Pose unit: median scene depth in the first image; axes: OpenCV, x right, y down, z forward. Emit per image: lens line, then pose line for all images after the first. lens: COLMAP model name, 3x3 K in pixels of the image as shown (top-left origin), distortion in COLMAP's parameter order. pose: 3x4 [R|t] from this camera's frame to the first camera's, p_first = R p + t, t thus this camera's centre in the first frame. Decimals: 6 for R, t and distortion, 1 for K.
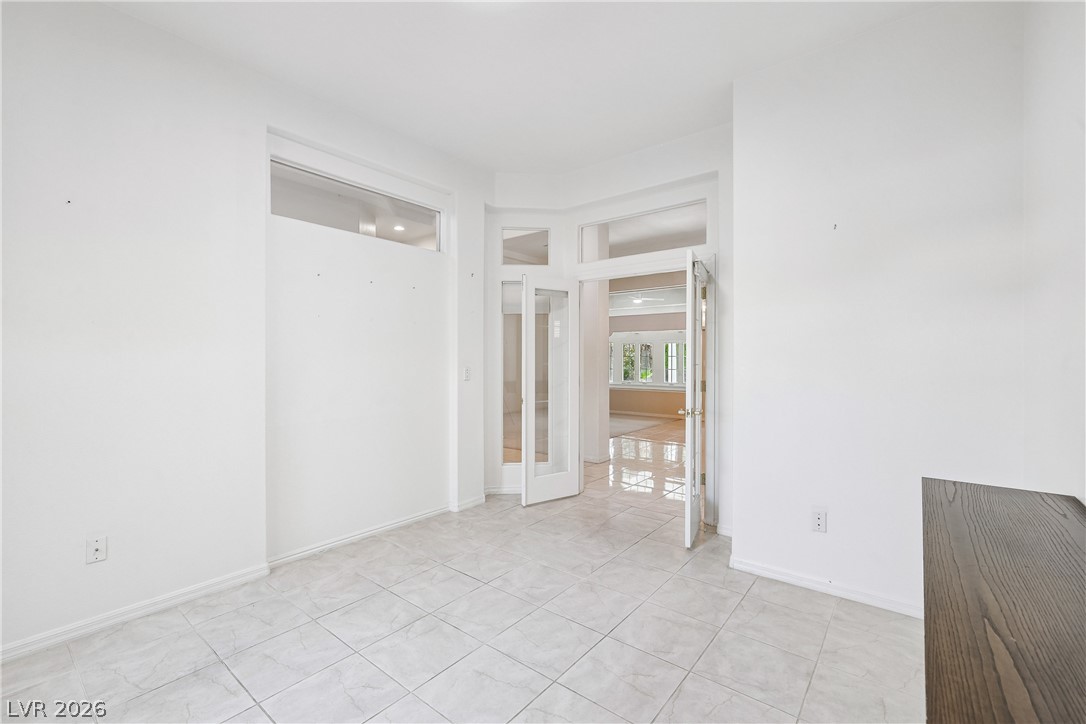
lens RADIAL K [[464.9, 0, 542.8], [0, 464.9, 361.1], [0, 0, 1]] dist [-0.000238, -0.000046]
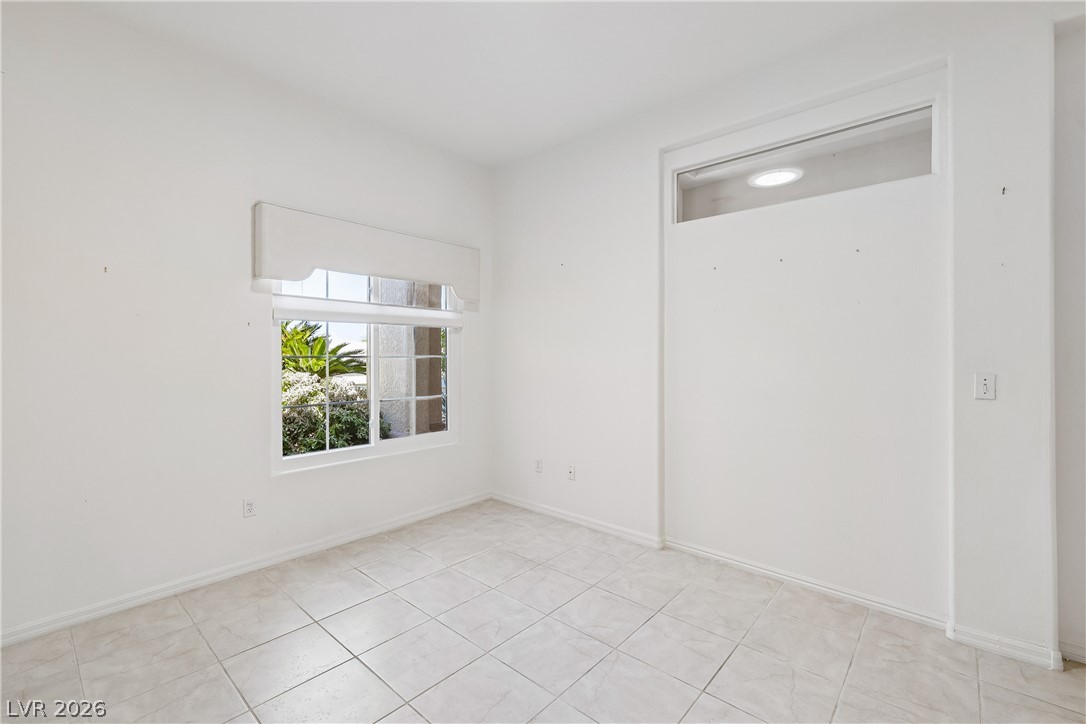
lens RADIAL K [[464.9, 0, 543.4], [0, 464.9, 356.1], [0, 0, 1]] dist [-0.000238, -0.000046]
pose [[-0.042459, -0.001291, -0.999097, 0.512448], [-0.014701, 0.999892, -0.000668, 0.000149], [0.998990, 0.014659, -0.042474, 0.729105]]
